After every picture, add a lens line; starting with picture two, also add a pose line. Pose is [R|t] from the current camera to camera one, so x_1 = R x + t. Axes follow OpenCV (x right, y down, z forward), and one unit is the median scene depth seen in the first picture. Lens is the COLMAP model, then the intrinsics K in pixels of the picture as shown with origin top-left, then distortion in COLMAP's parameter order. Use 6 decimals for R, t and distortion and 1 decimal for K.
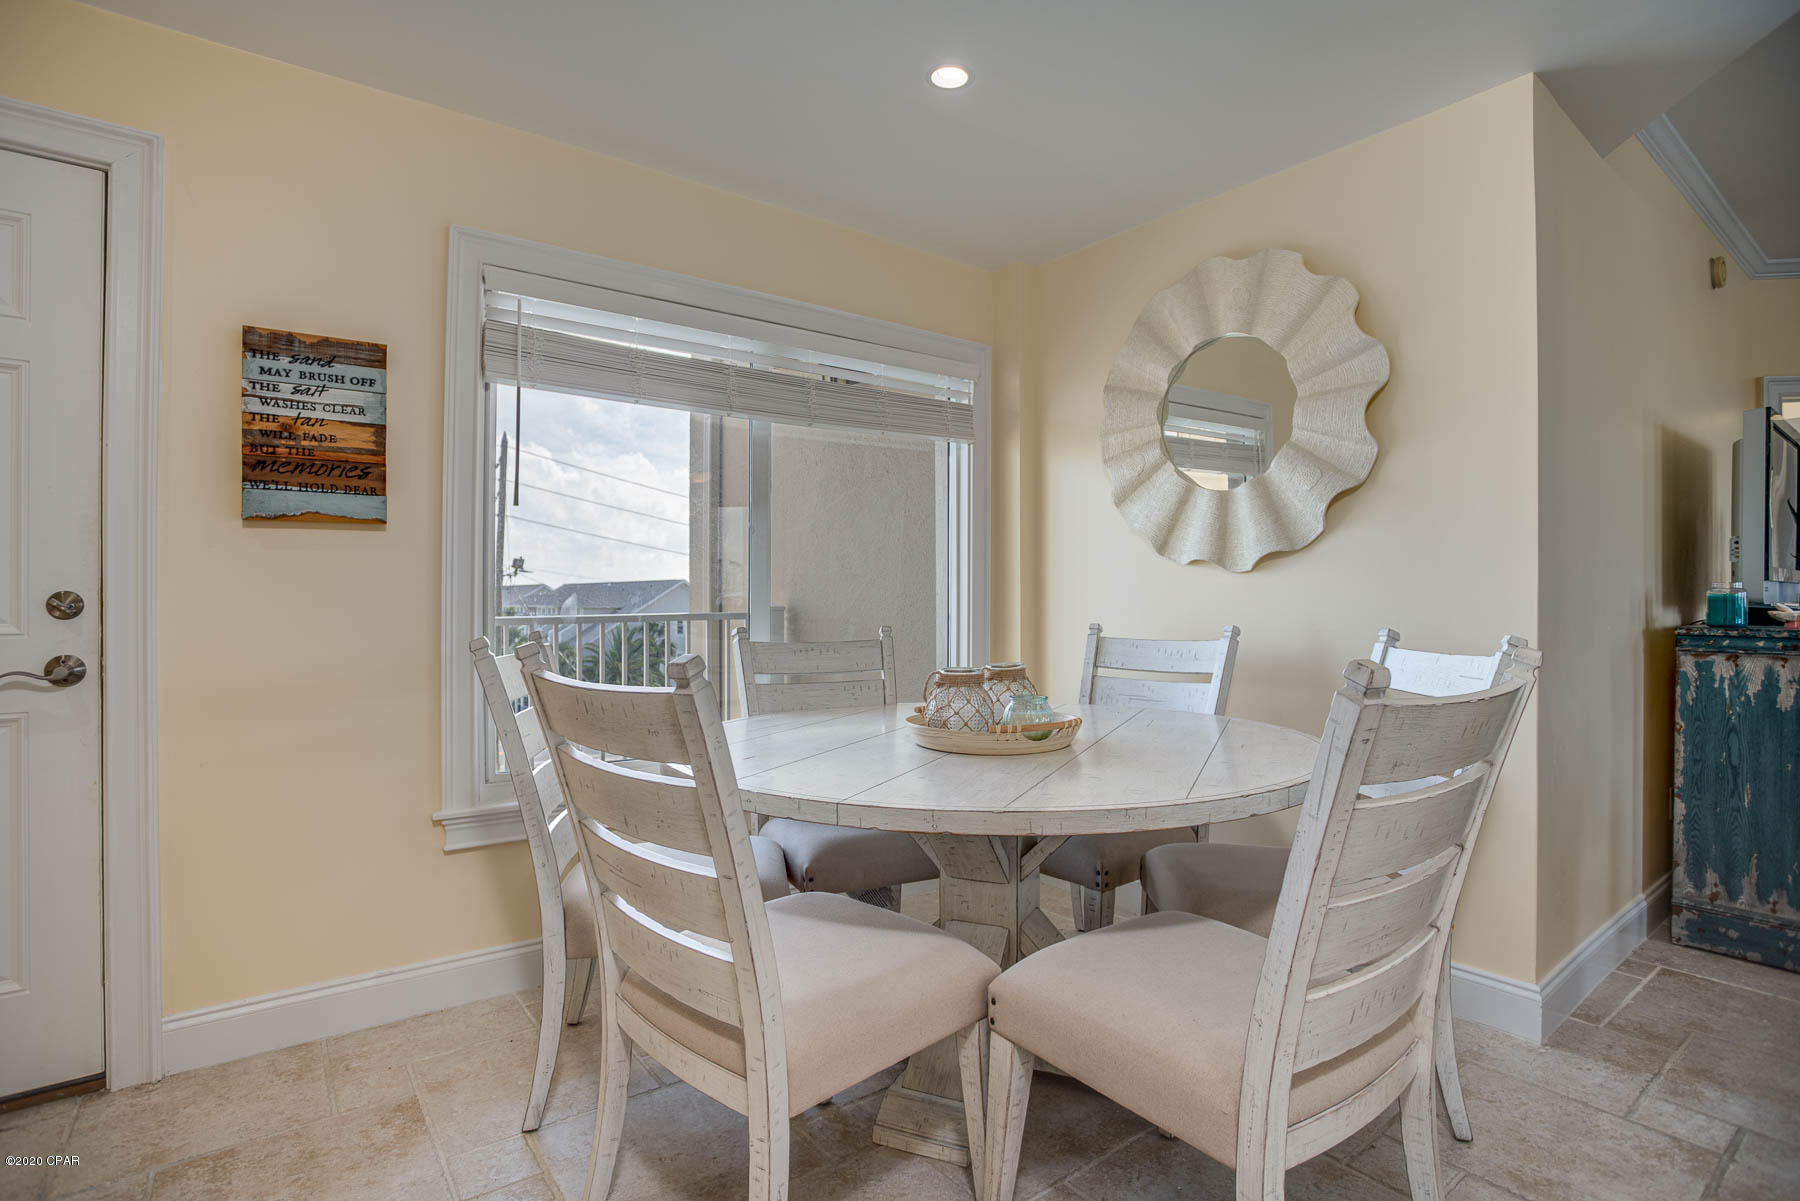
lens RADIAL K [[889.3, 0, 900.0], [0, 889.3, 600.5], [0, 0, 1]] dist [-0.059216, 0.027772]
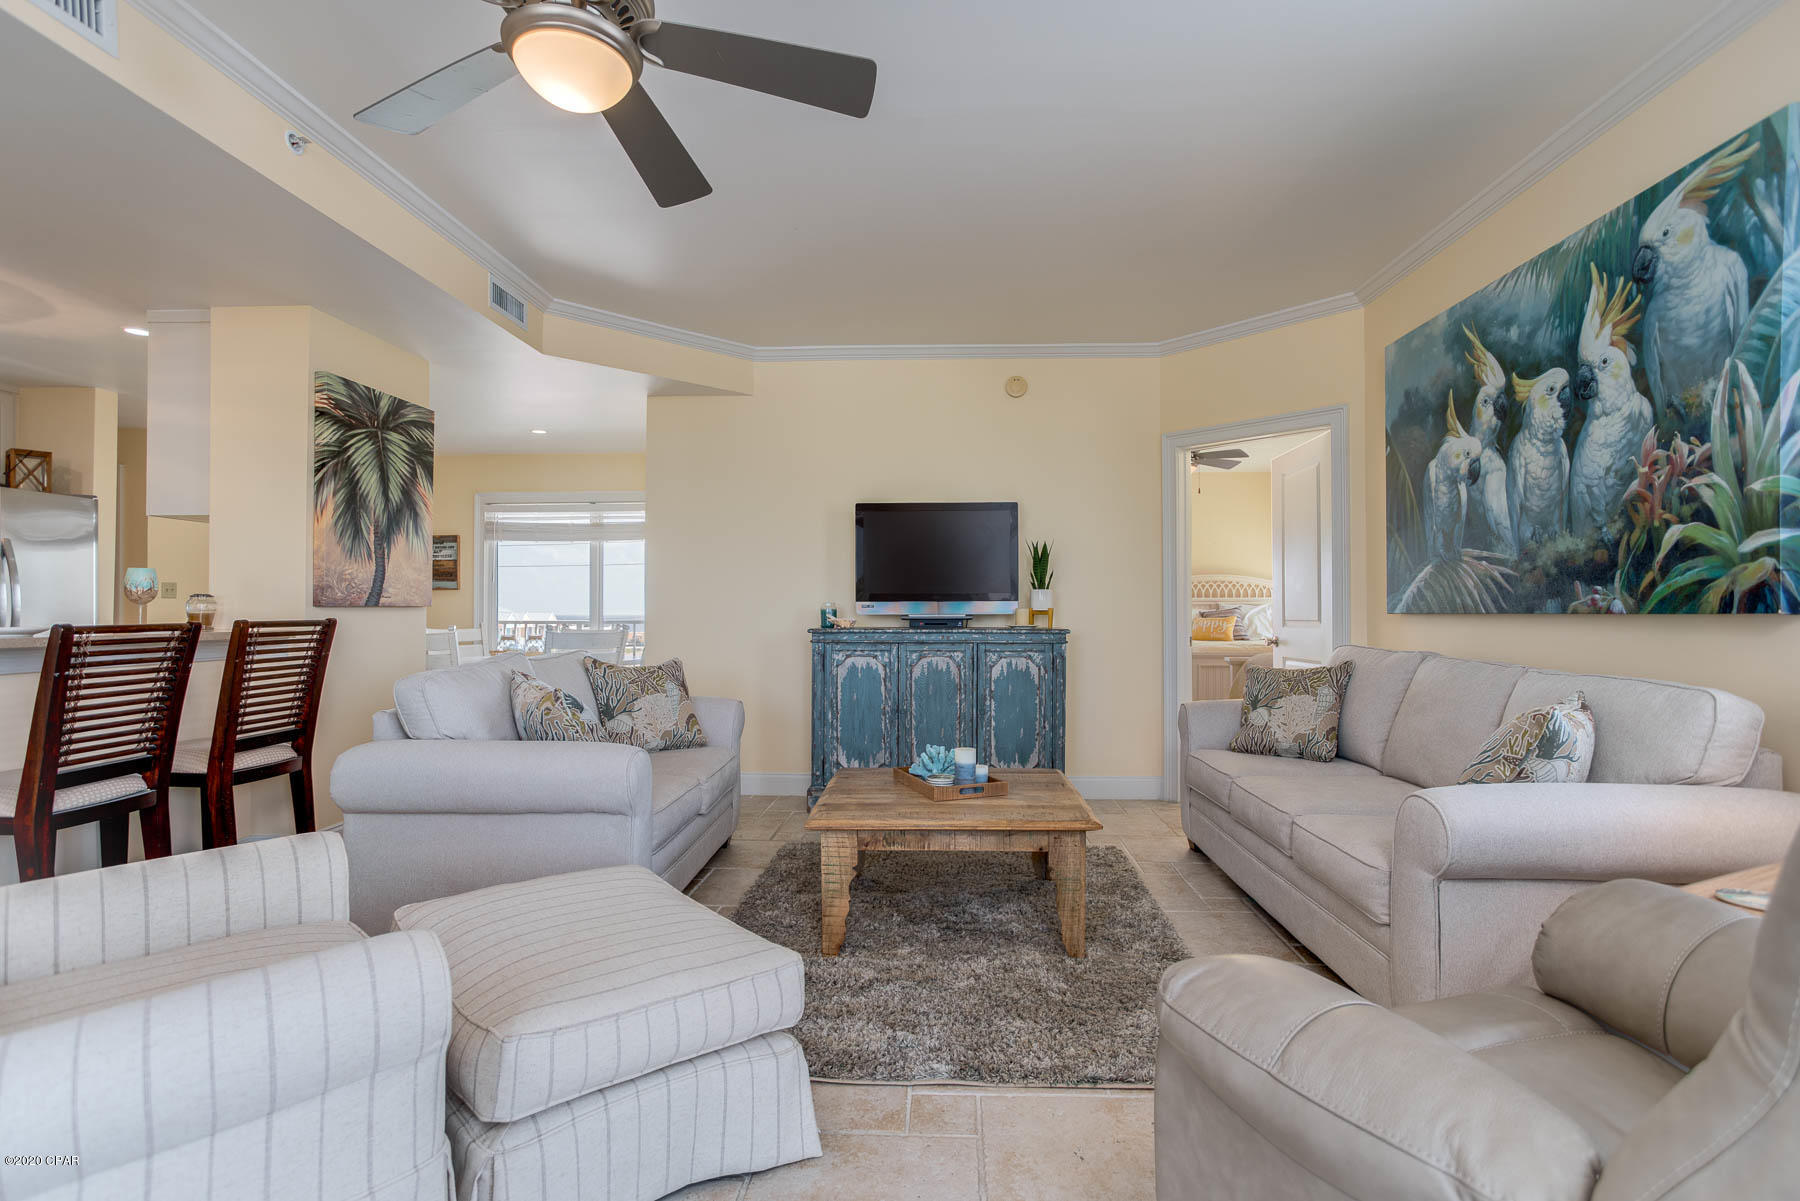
lens RADIAL K [[854.1, 0, 896.4], [0, 854.1, 604.4], [0, 0, 1]] dist [-0.041136, 0.026711]
pose [[0.773147, -0.008085, -0.634175, 2.773154], [0.002429, 0.999949, -0.009787, 0.000840], [0.634222, 0.006026, 0.773127, -0.417436]]
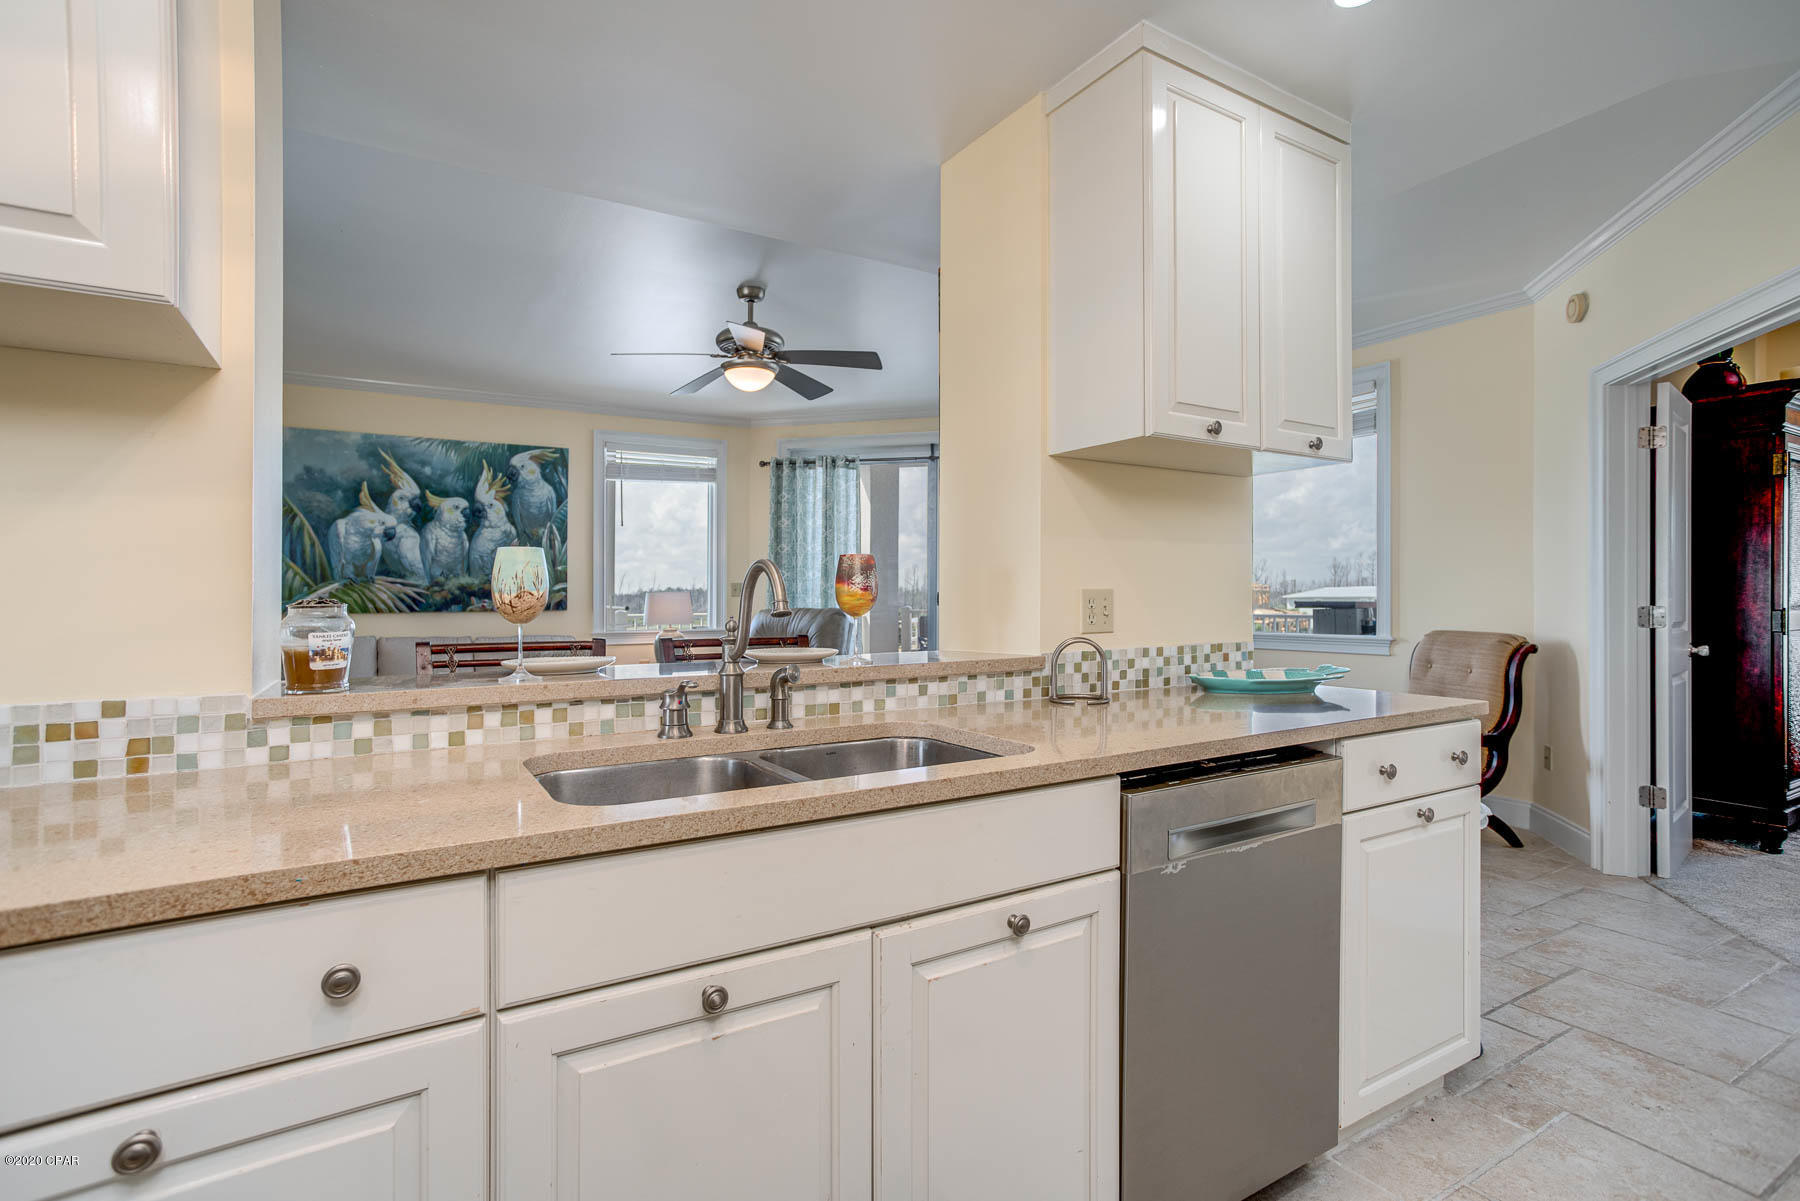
lens RADIAL K [[859.4, 0, 897.7], [0, 859.4, 589.0], [0, 0, 1]] dist [-0.032885, 0.032899]
pose [[0.095570, 0.008187, 0.995389, 0.126793], [0.004995, 0.999950, -0.008705, -0.038304], [-0.995410, 0.005804, 0.095524, -0.488121]]
